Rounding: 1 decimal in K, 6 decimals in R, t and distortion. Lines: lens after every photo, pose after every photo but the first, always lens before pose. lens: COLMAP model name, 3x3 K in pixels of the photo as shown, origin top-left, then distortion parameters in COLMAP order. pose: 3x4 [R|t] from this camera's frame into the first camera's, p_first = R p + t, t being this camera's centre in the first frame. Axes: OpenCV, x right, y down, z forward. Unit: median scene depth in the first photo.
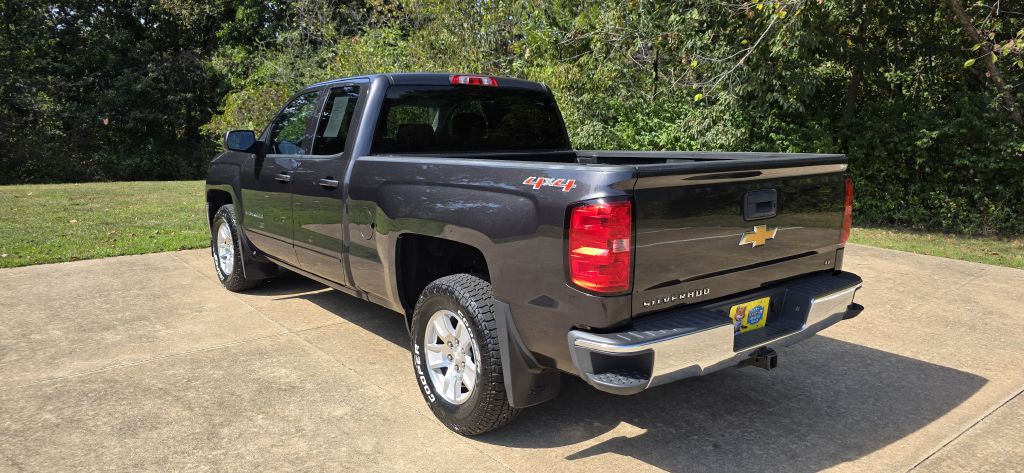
lens RADIAL K [[663.8, 0, 521.2], [0, 663.8, 238.8], [0, 0, 1]] dist [0.025881, -0.004010]
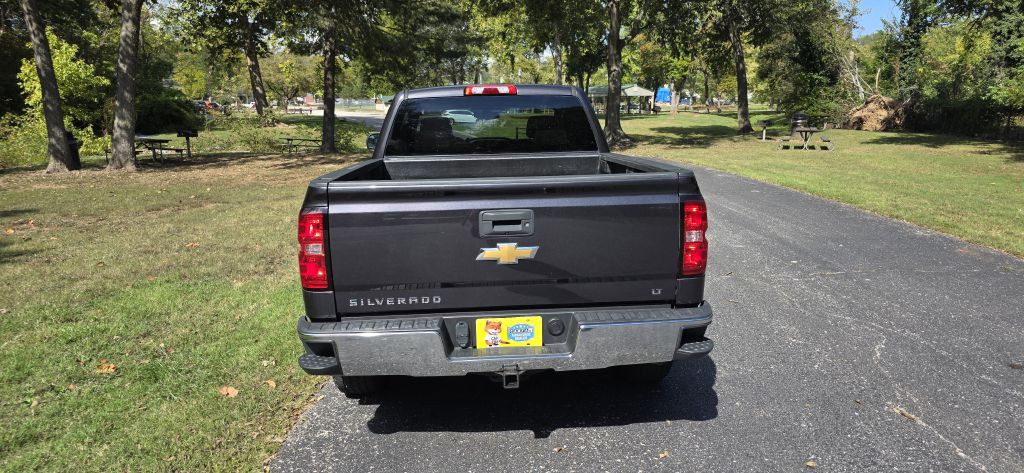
lens RADIAL K [[669.5, 0, 520.9], [0, 669.5, 235.3], [0, 0, 1]] dist [0.037017, -0.027988]
pose [[0.820208, 0.078566, -0.566645, 0.924185], [-0.066011, 0.996906, 0.042672, -0.074279], [0.568244, 0.002405, 0.822857, 0.178177]]
